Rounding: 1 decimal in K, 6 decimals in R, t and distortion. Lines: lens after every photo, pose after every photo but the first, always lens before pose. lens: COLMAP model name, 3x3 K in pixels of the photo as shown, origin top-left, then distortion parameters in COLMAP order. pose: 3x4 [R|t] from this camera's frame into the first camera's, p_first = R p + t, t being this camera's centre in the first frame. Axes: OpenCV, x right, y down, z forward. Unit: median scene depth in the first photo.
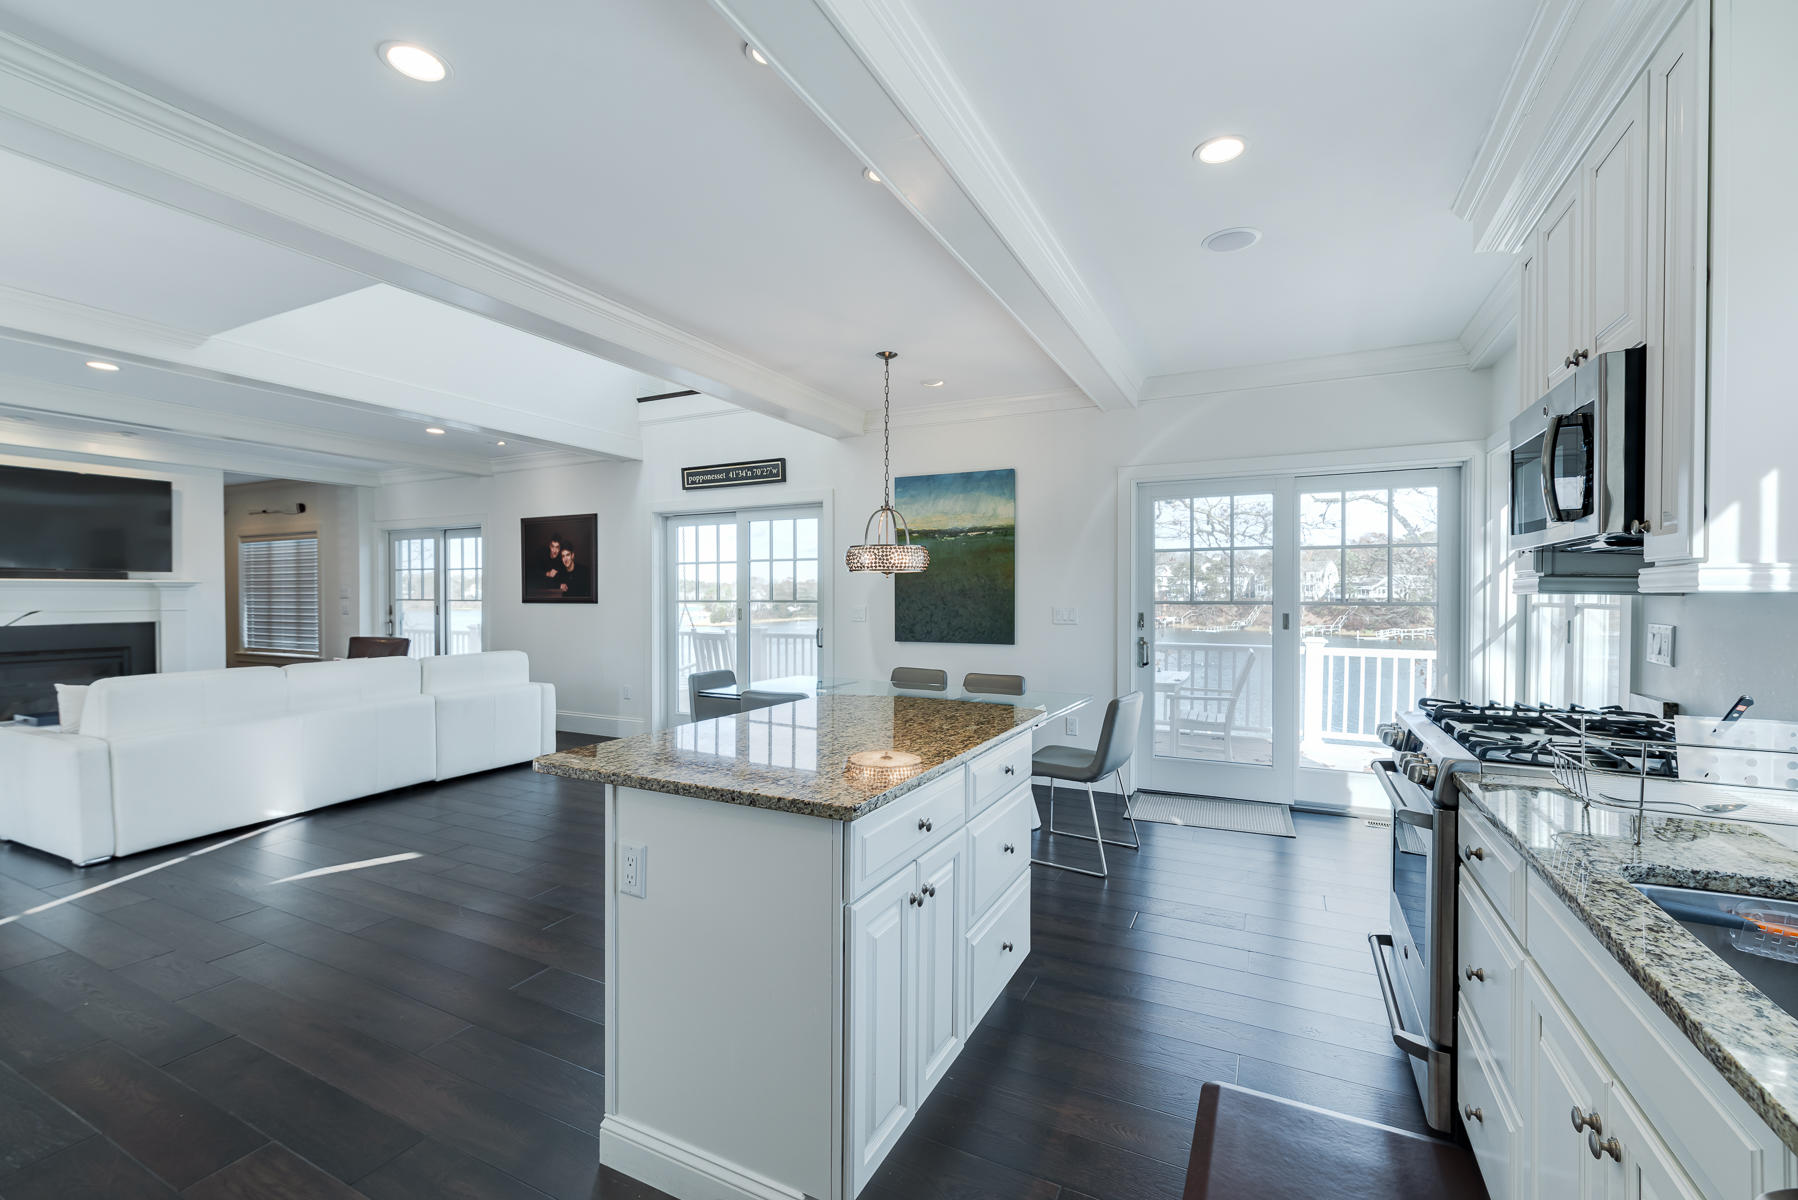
lens RADIAL K [[761.9, 0, 891.6], [0, 761.9, 601.0], [0, 0, 1]] dist [0.000542, -0.000131]
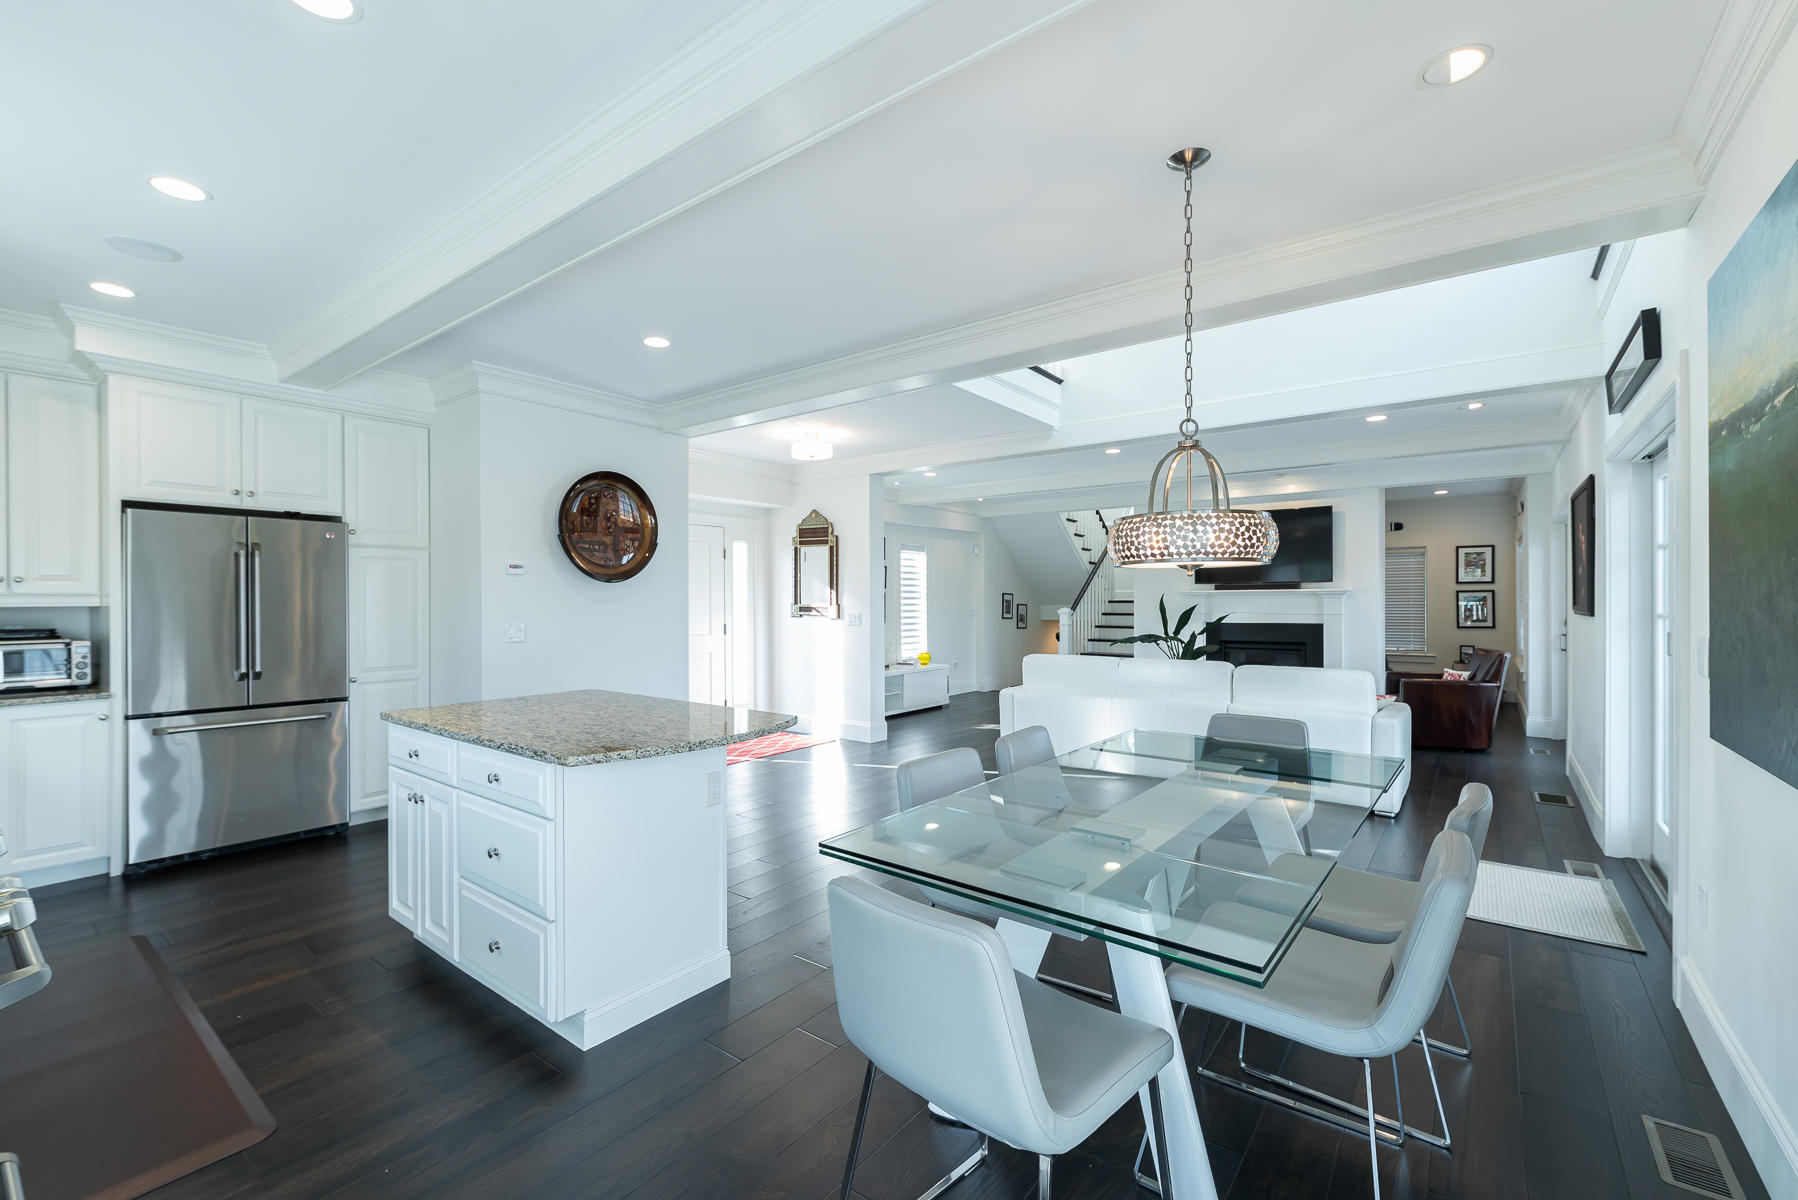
lens RADIAL K [[761.9, 0, 891.6], [0, 761.9, 601.0], [0, 0, 1]] dist [0.000542, -0.000131]
pose [[-0.188912, 0.002587, -0.981991, 0.367247], [-0.004909, 0.999982, 0.003579, -0.010390], [0.981982, 0.005497, -0.188896, 0.608475]]
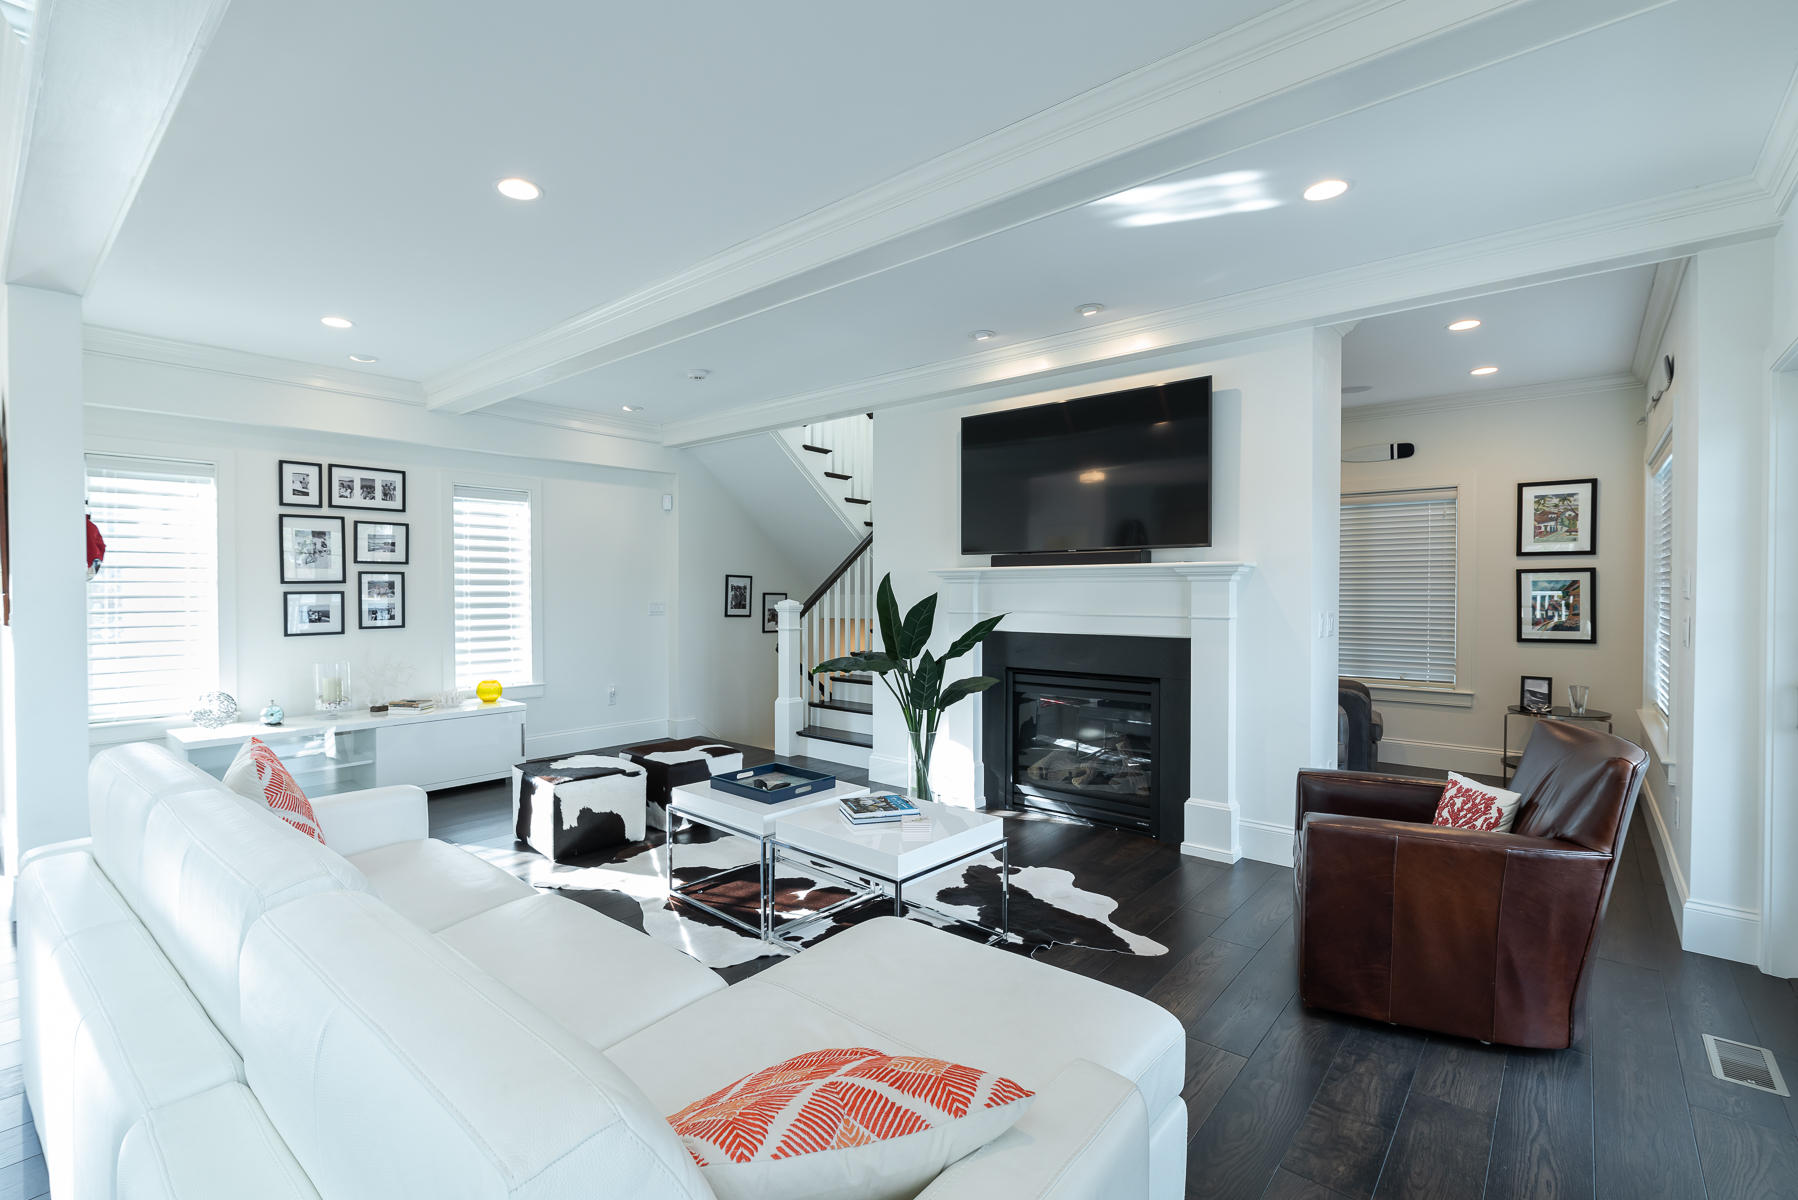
lens RADIAL K [[811.5, 0, 833.5], [0, 811.5, 599.3], [0, 0, 1]] dist [0.000890, 0.000793]
pose [[-0.269714, 0.015483, -0.962816, -0.361492], [-0.006457, 0.999819, 0.017887, -0.010437], [0.962919, 0.011042, -0.269565, 0.986012]]
